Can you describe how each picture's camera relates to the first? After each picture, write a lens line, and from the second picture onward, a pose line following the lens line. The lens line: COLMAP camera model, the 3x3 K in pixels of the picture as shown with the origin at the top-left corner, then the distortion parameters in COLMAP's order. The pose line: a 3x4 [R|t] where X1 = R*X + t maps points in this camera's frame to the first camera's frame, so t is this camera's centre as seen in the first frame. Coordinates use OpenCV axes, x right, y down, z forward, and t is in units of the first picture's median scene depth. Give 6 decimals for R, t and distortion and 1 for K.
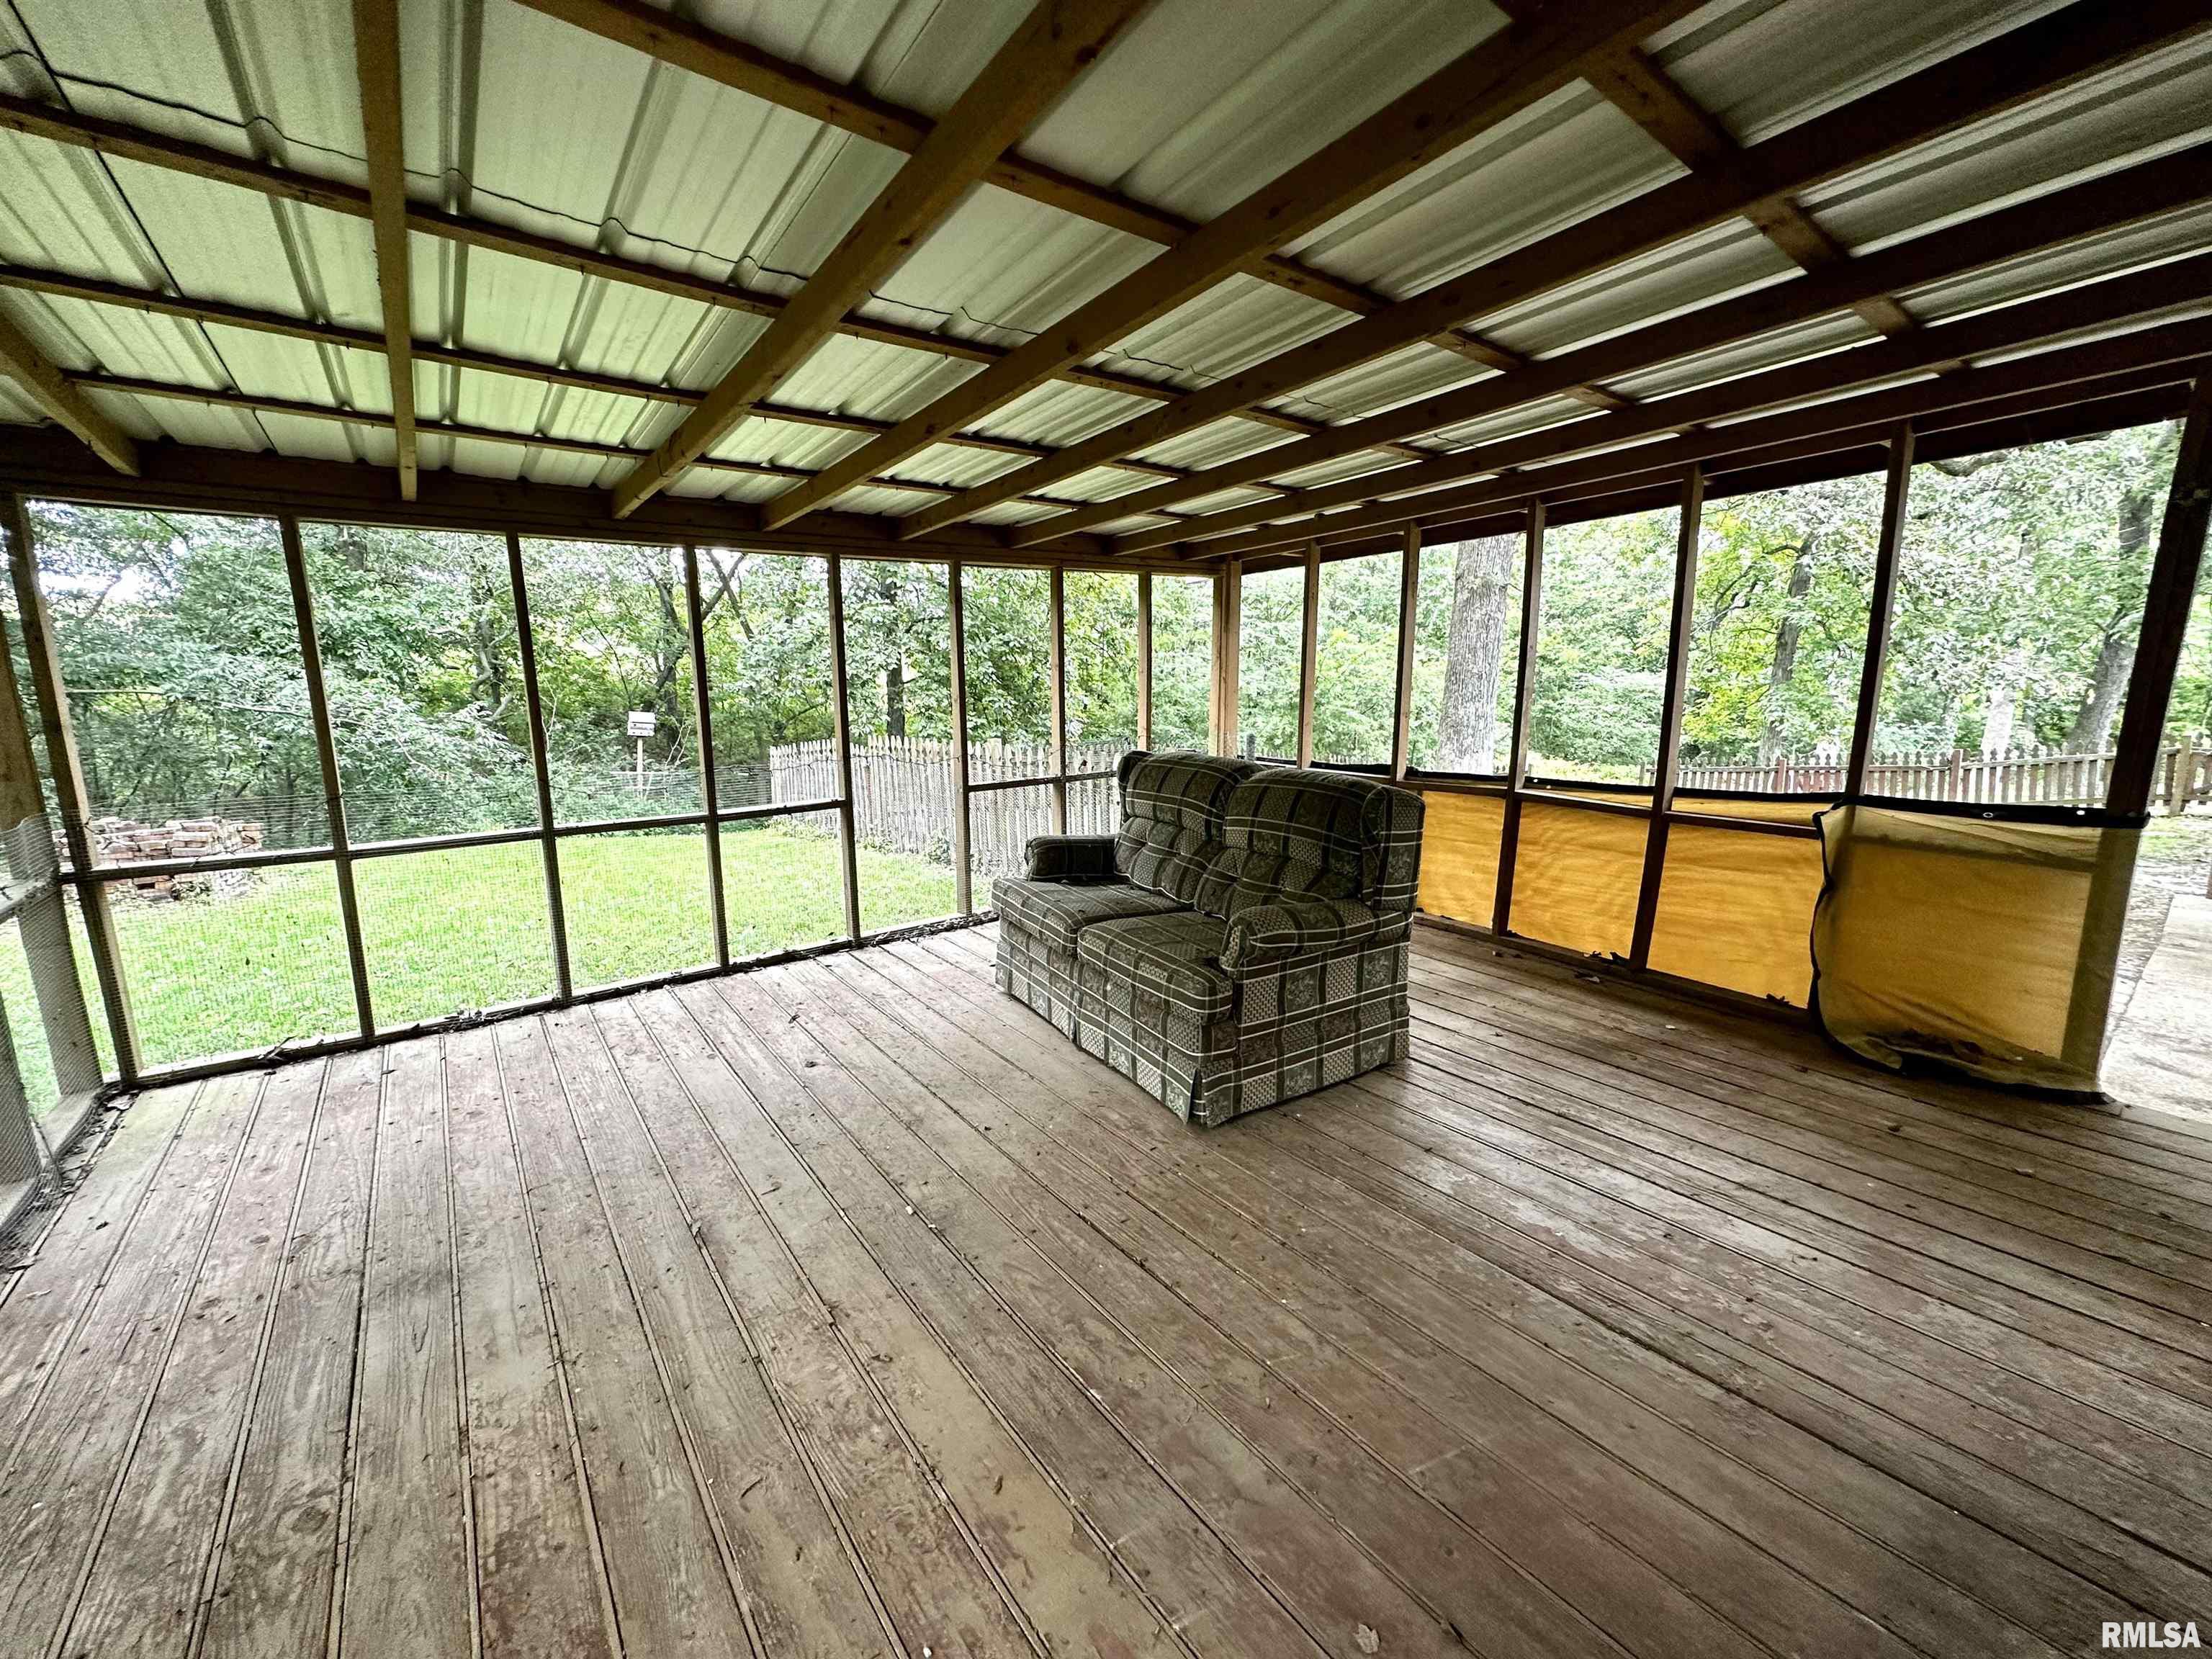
lens RADIAL K [[884.0, 0, 1113.9], [0, 884.0, 822.7], [0, 0, 1]] dist [-0.001023, 0.000305]
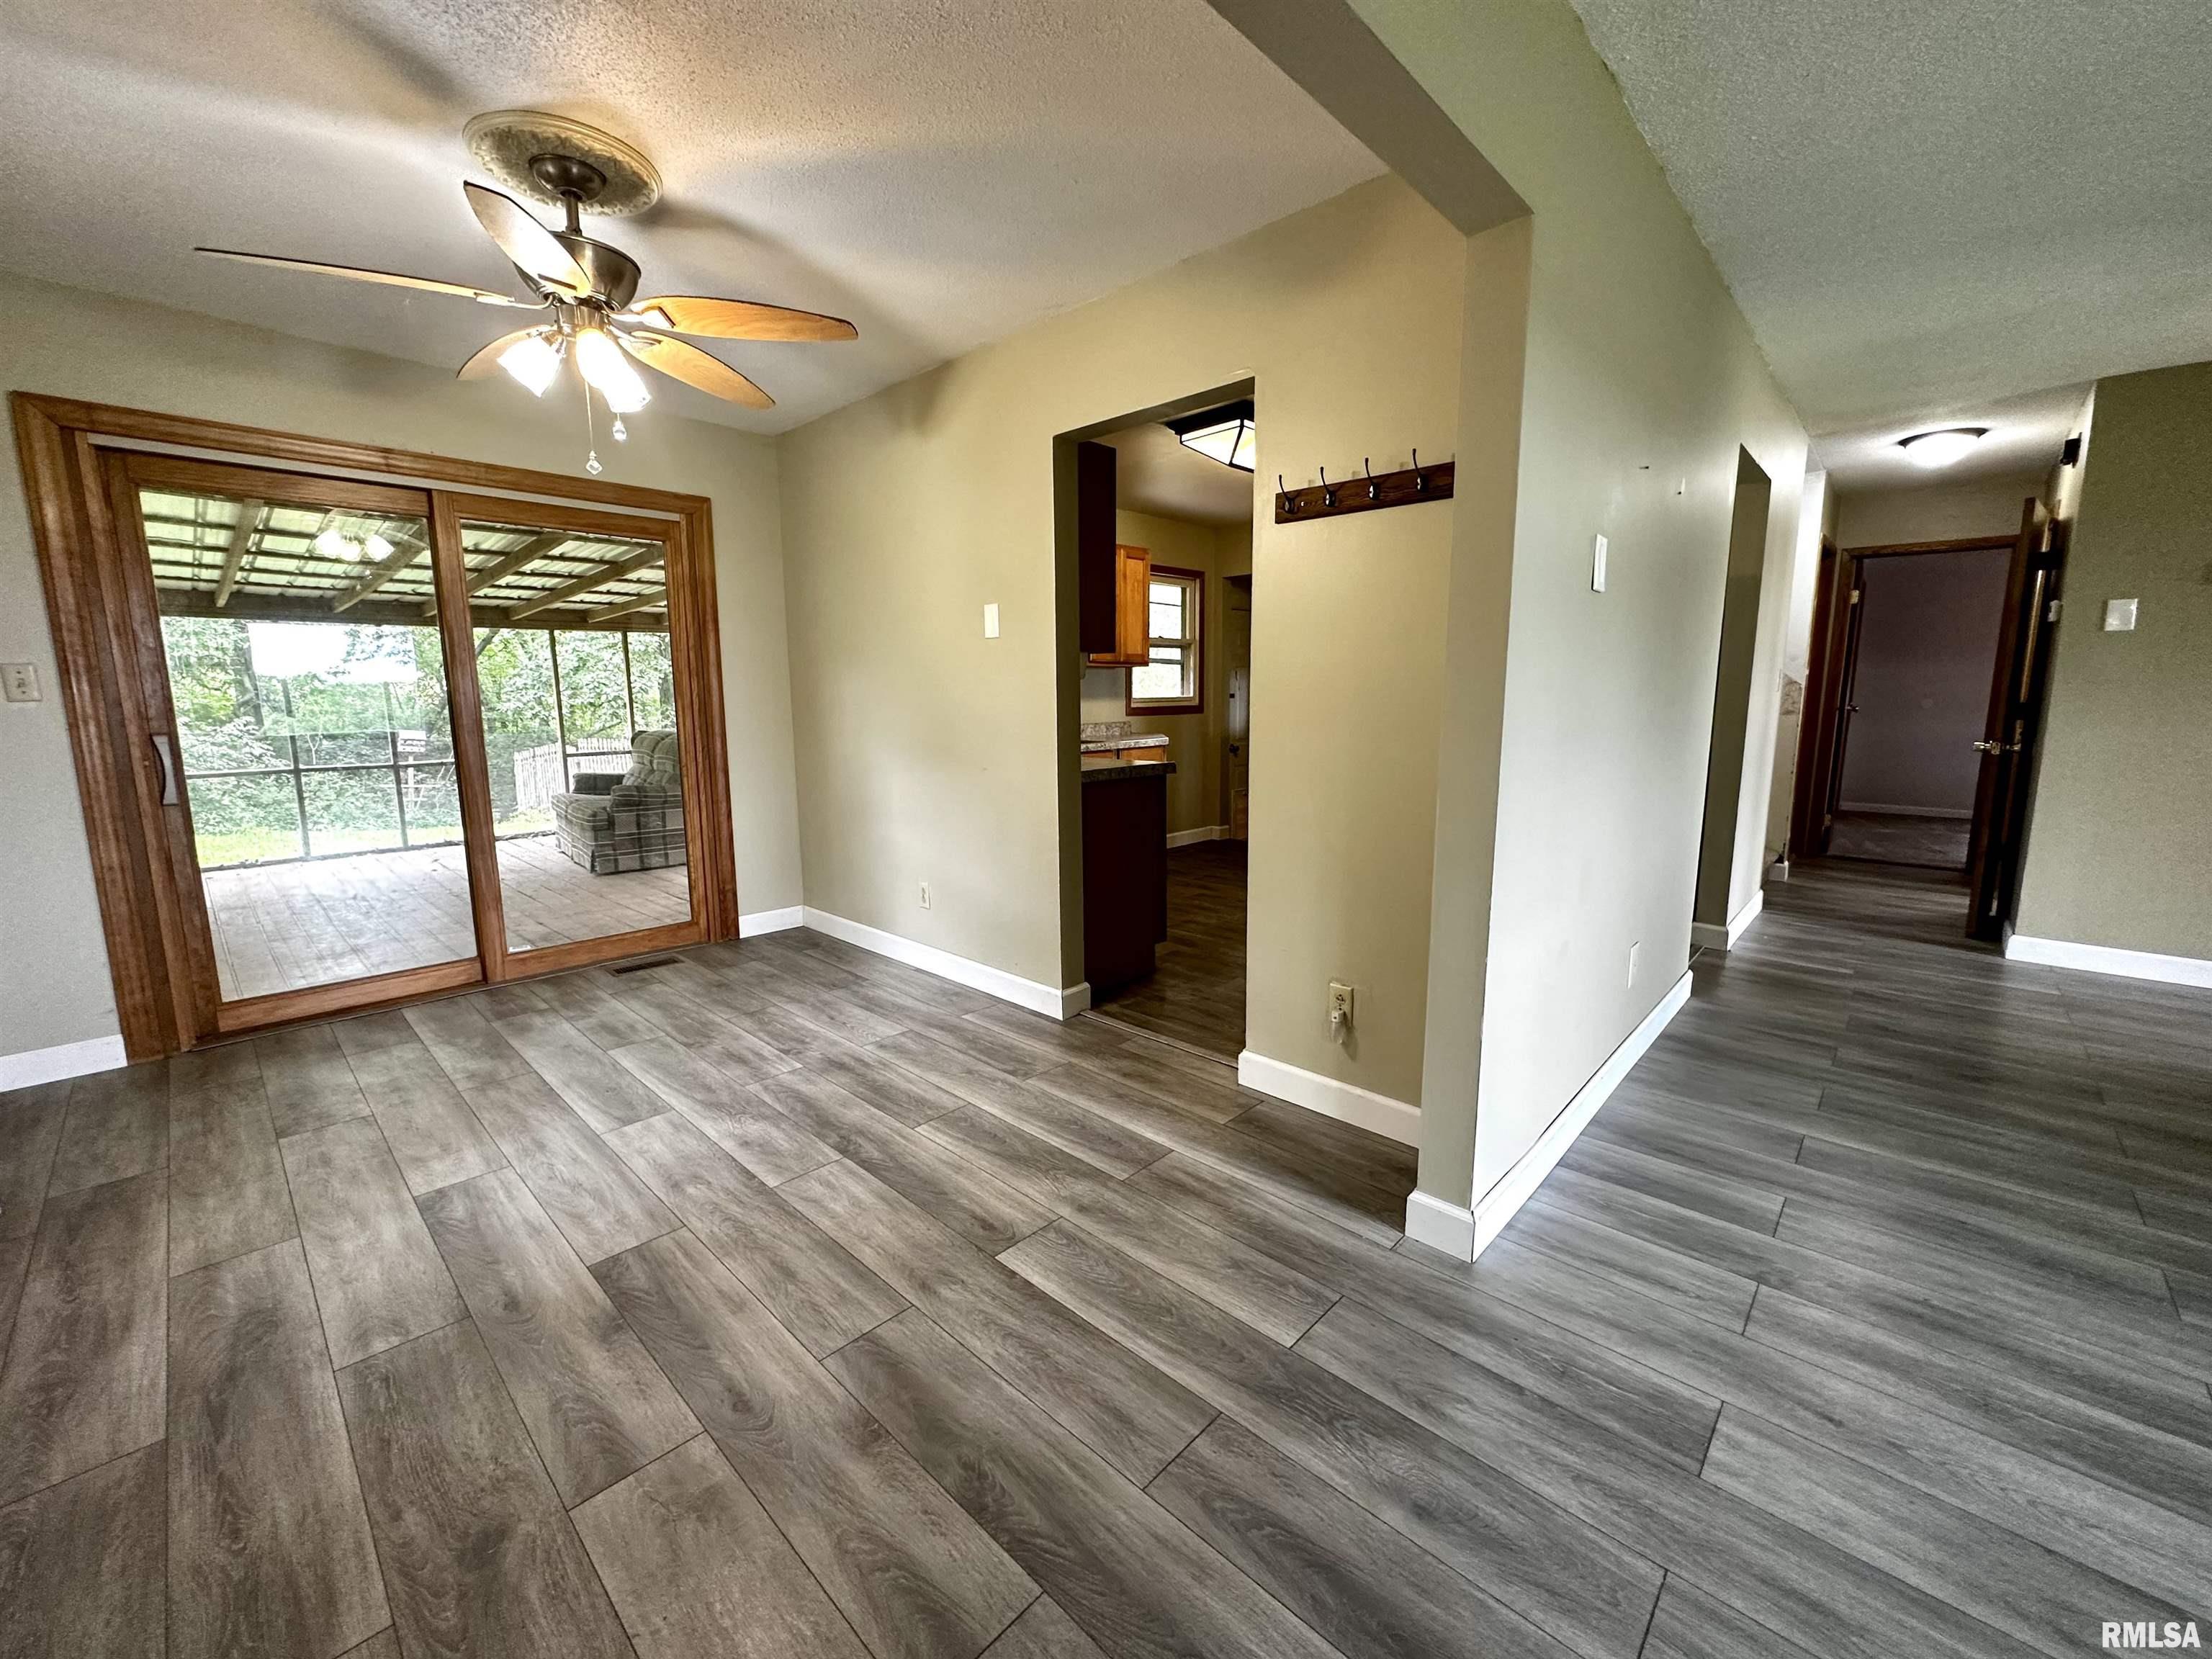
lens RADIAL K [[884.0, 0, 1087.0], [0, 884.0, 831.0], [0, 0, 1]] dist [-0.001023, 0.000305]
pose [[0.989466, -0.023330, 0.142876, 0.215469], [0.025502, 0.999585, -0.013395, 0.057918], [-0.142504, 0.016897, 0.989650, -0.316030]]
